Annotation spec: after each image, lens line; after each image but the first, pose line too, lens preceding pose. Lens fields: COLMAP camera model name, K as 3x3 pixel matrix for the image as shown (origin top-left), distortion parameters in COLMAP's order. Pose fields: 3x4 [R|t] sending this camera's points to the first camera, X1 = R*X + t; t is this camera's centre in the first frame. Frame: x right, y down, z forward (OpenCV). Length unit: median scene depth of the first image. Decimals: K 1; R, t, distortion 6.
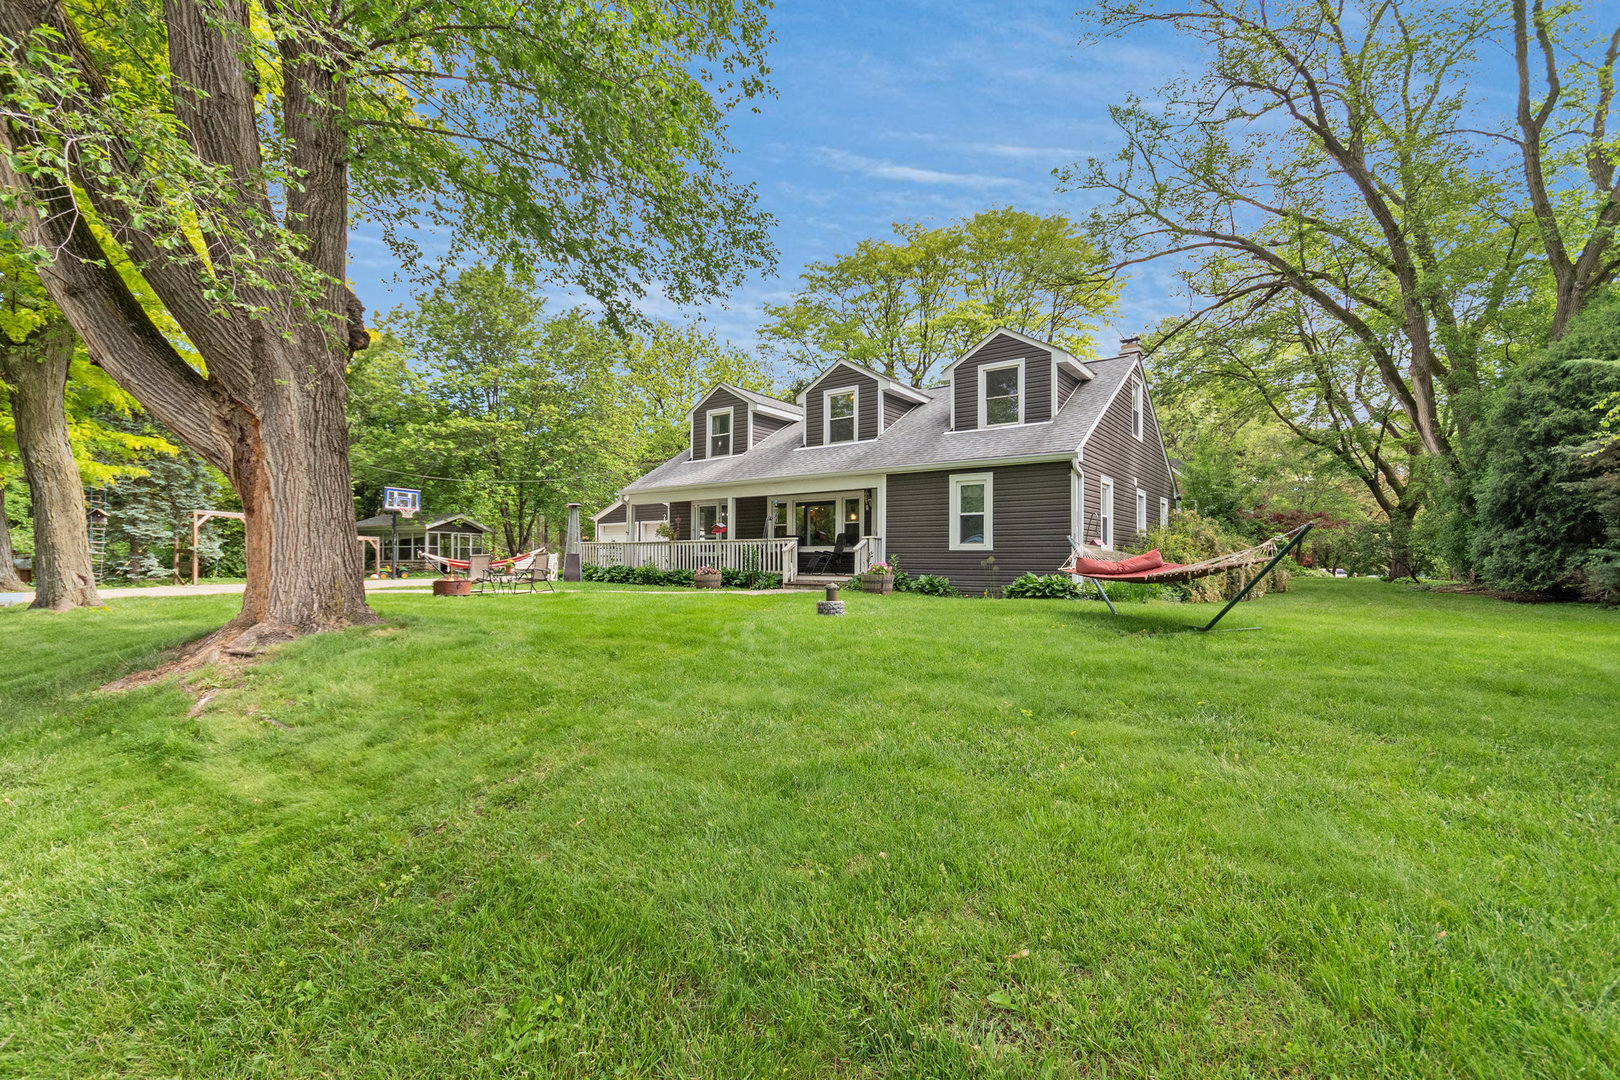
lens RADIAL K [[731.5, 0, 810.0], [0, 731.5, 540.0], [0, 0, 1]] dist [0.003266, 0.000267]
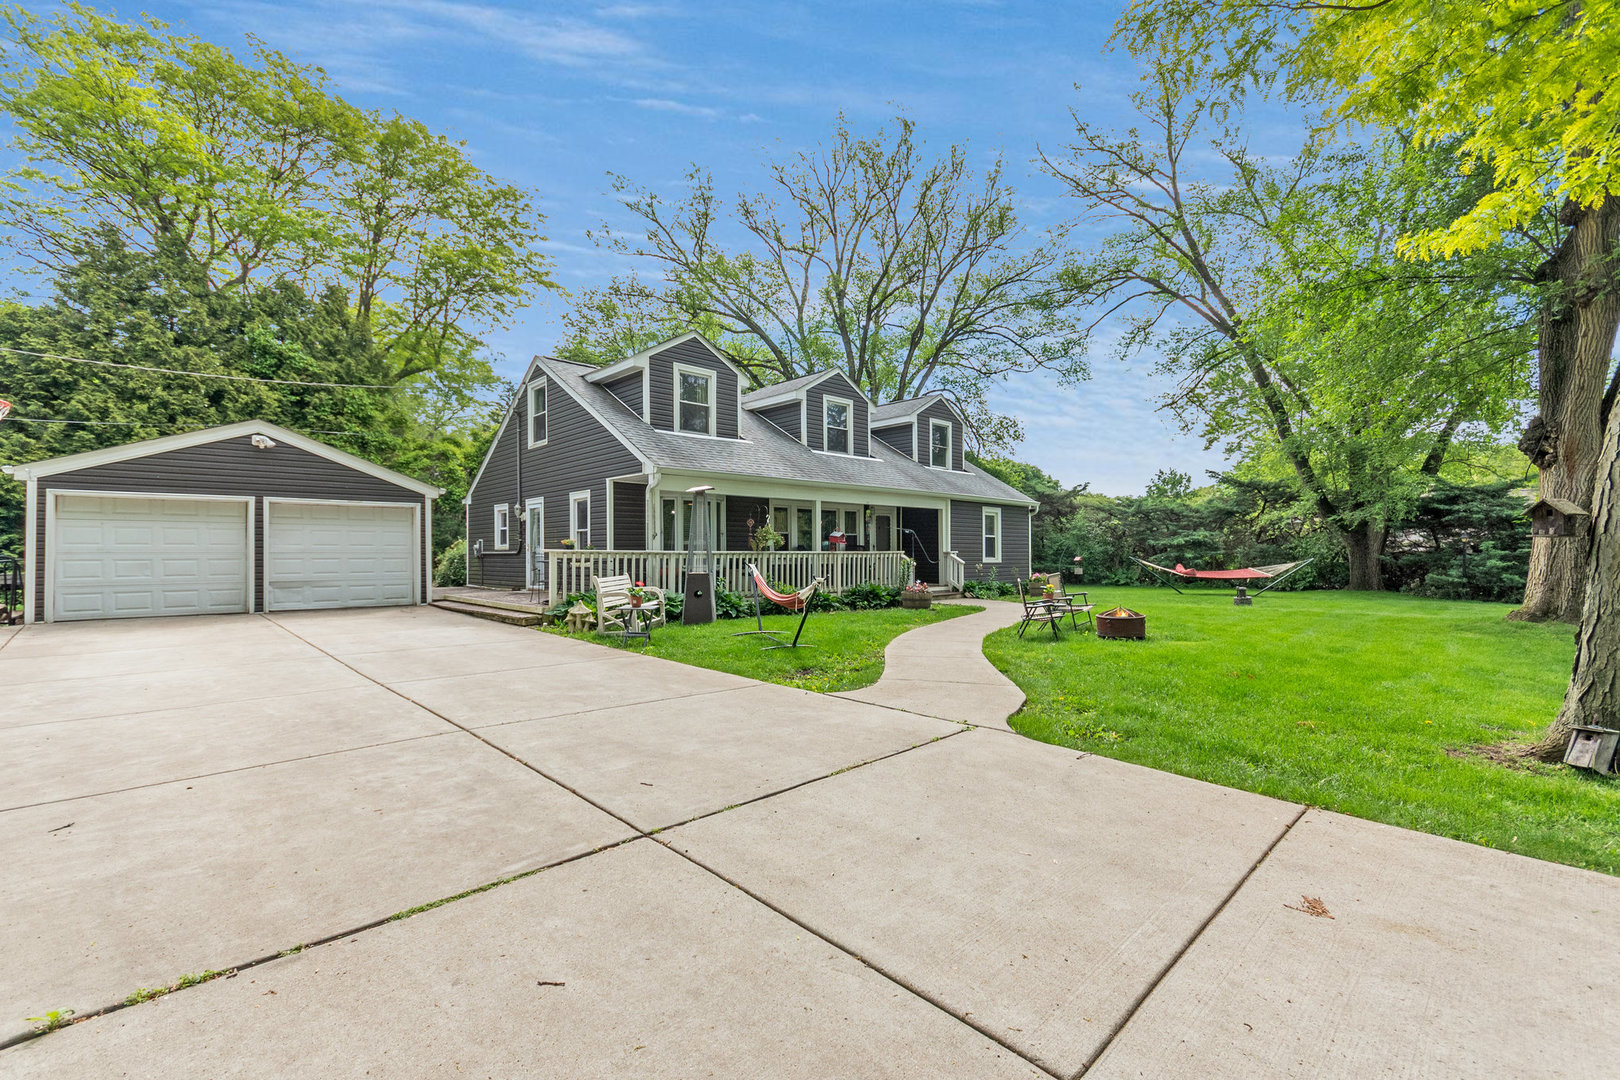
lens RADIAL K [[731.5, 0, 810.0], [0, 731.5, 540.0], [0, 0, 1]] dist [0.003266, 0.000267]
pose [[0.151276, 0.010646, 0.988434, -0.946577], [-0.027967, 0.999588, -0.006486, -0.007215], [-0.988096, -0.026663, 0.151511, 0.878524]]
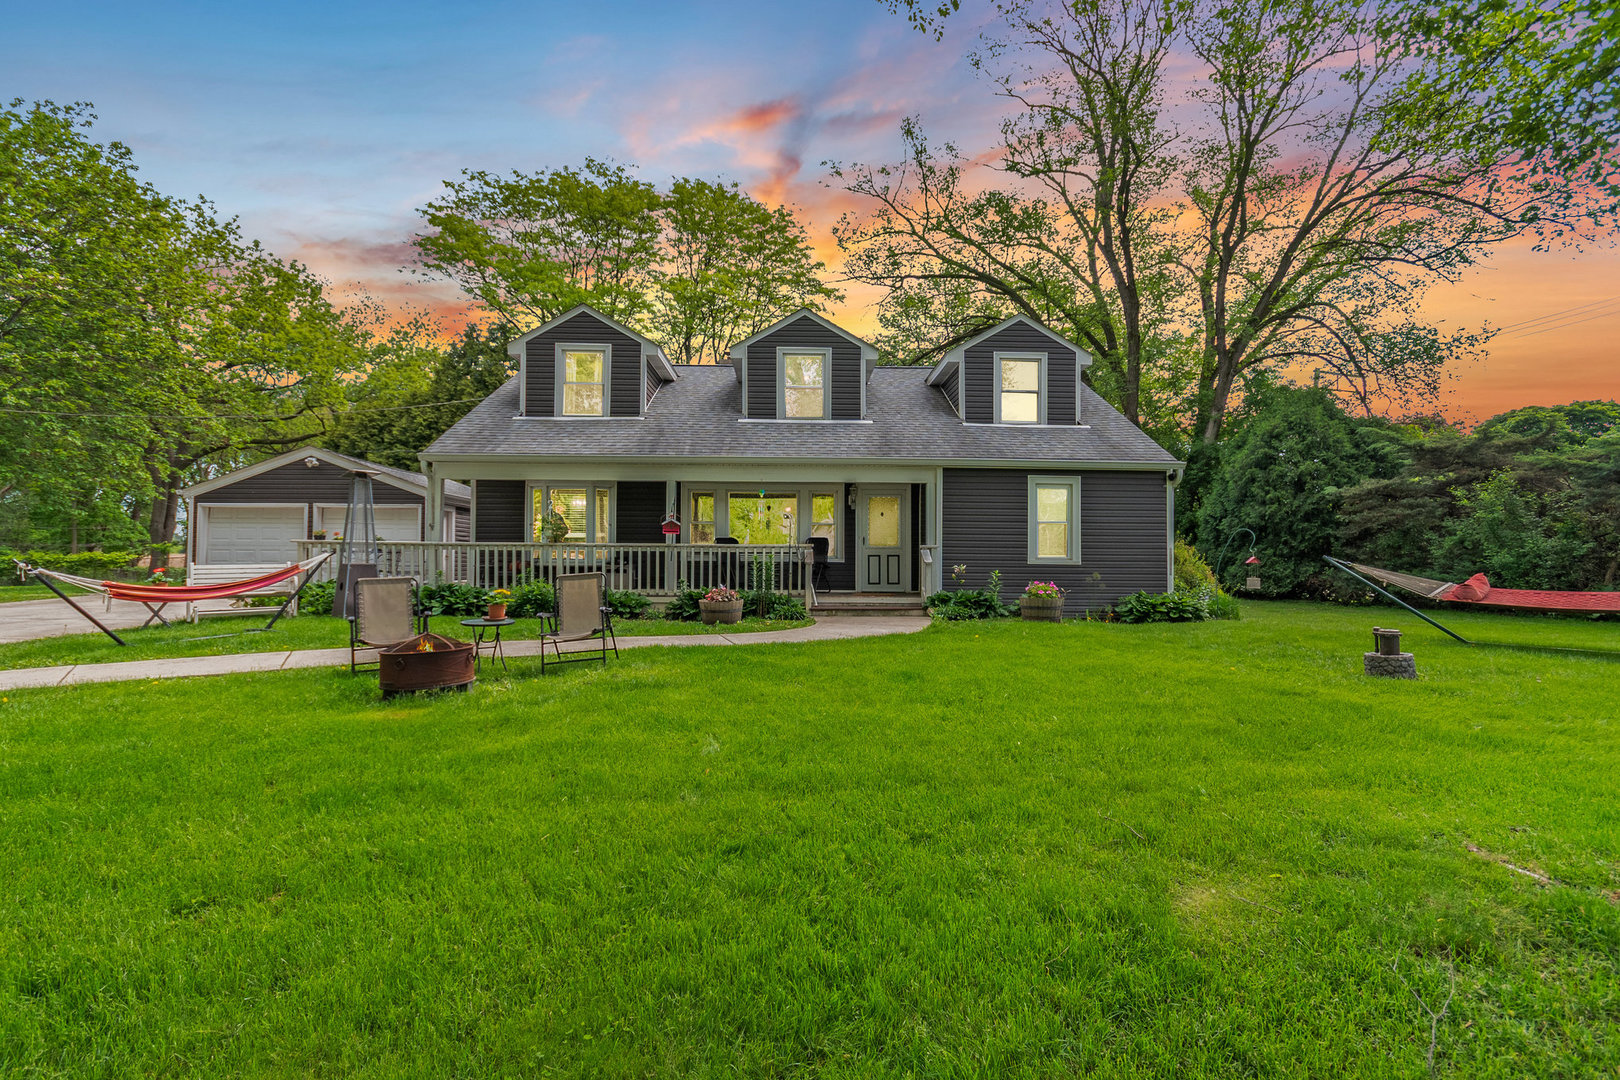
lens RADIAL K [[705.5, 0, 810.0], [0, 705.5, 540.0], [0, 0, 1]] dist [0.003246, 0.000390]
pose [[0.768212, 0.002801, 0.640189, -0.433392], [-0.017101, 0.999723, 0.016147, -0.016527], [-0.639967, -0.023352, 0.768048, 0.412333]]
